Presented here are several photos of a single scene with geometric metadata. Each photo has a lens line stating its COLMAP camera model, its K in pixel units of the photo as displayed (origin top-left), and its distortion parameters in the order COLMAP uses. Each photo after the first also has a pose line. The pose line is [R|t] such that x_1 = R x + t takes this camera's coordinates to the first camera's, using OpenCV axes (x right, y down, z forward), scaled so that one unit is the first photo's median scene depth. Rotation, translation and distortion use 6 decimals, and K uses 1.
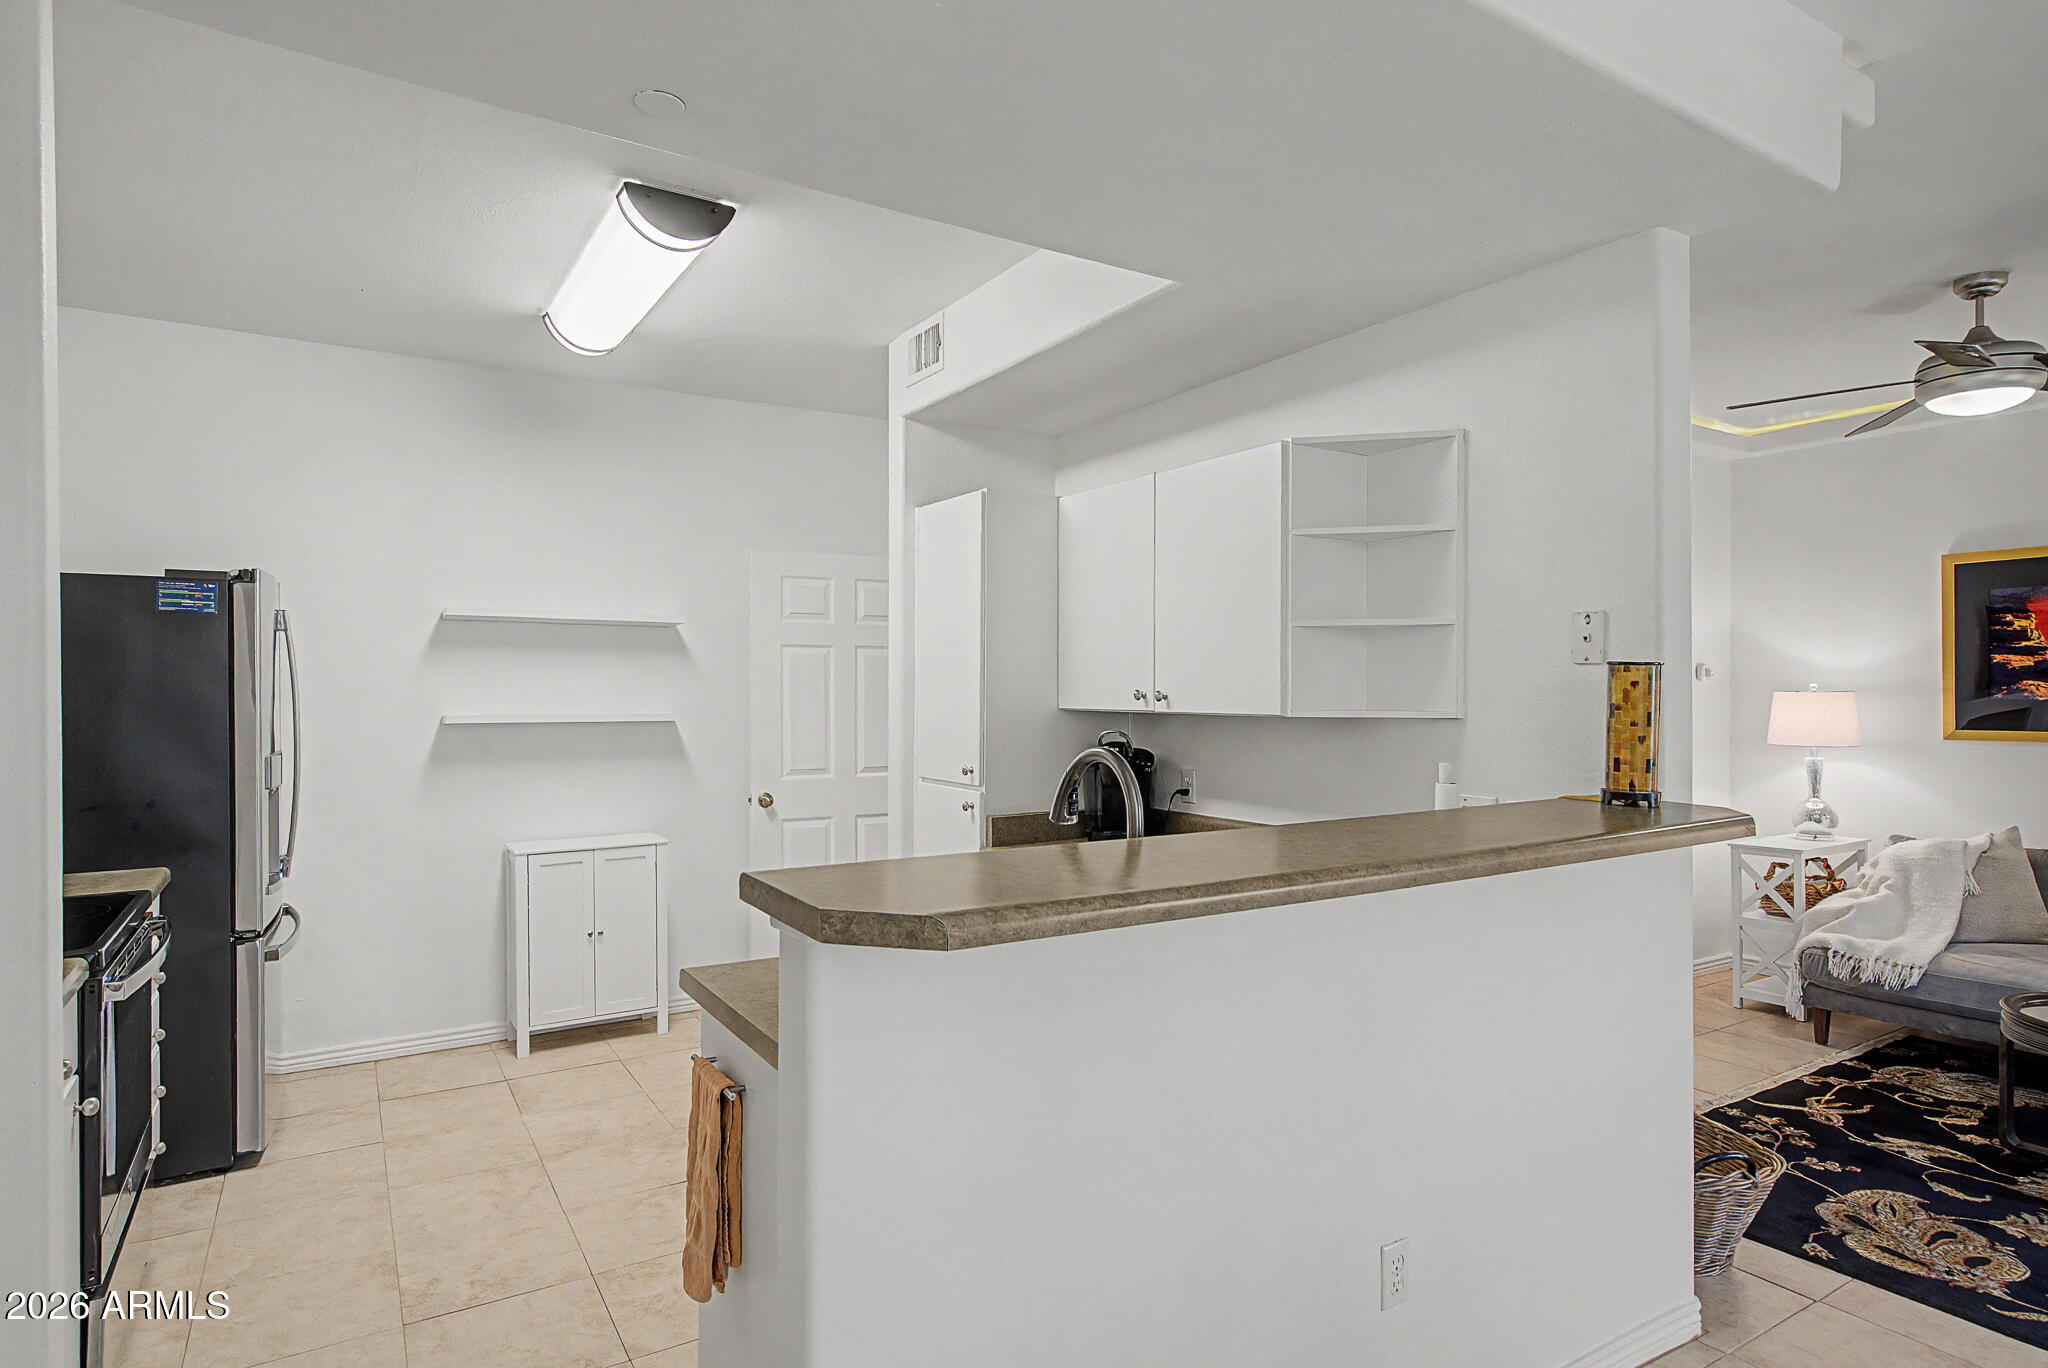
lens RADIAL K [[1105.5, 0, 998.4], [0, 1105.5, 694.0], [0, 0, 1]] dist [-0.005818, 0.004298]
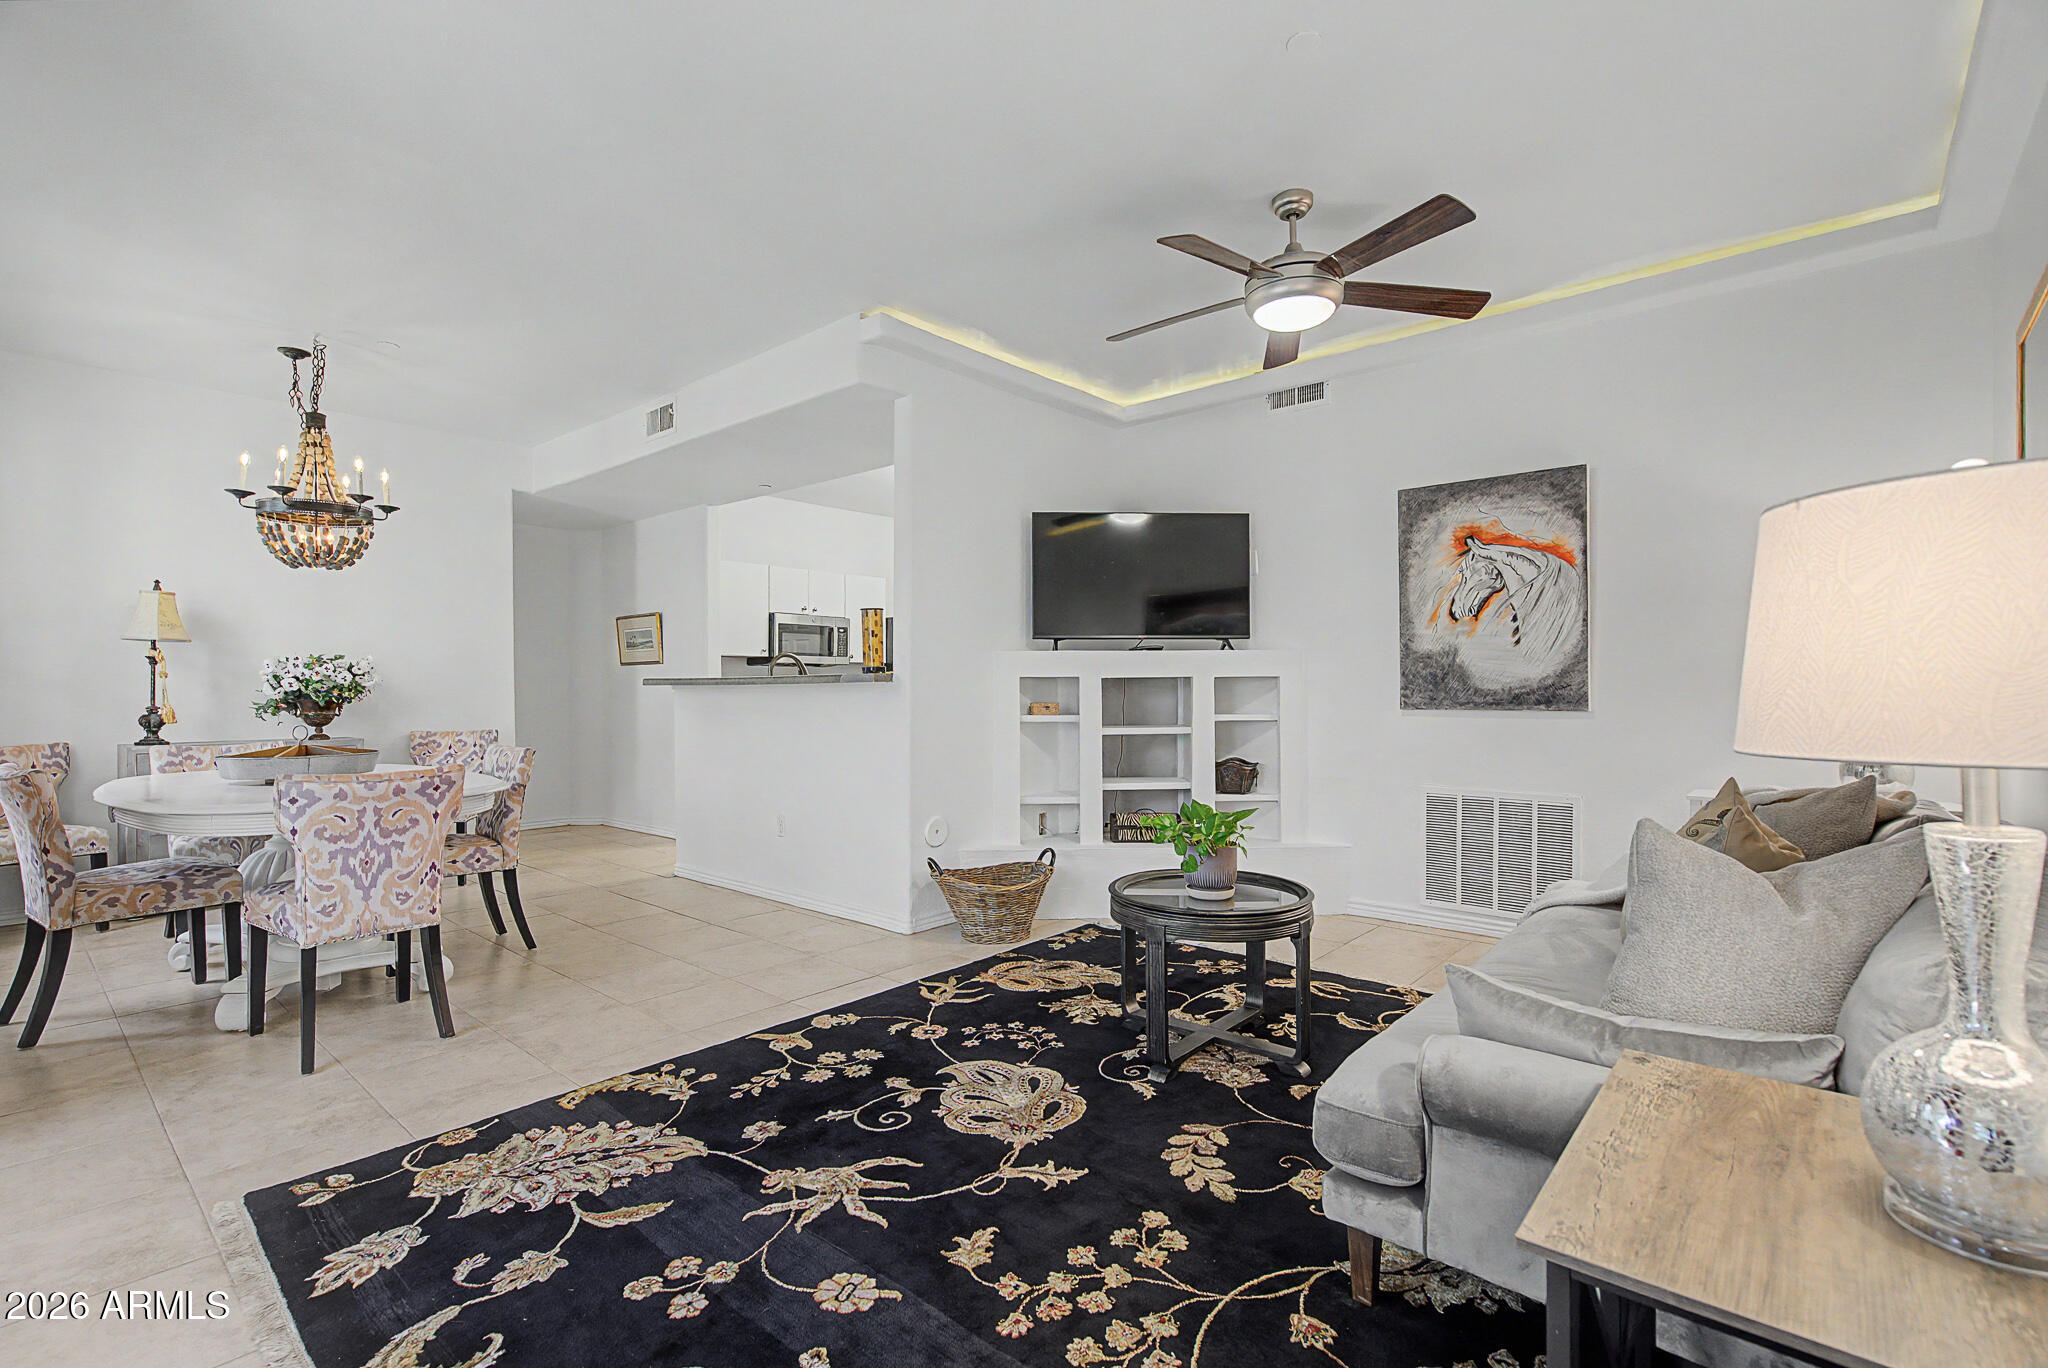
lens RADIAL K [[946.1, 0, 1059.5], [0, 946.1, 686.5], [0, 0, 1]] dist [-0.009732, 0.001894]
pose [[0.311062, -0.002207, -0.950387, 1.552158], [0.004558, 0.999989, -0.000830, 0.079459], [0.950379, -0.004074, 0.311069, 0.471430]]
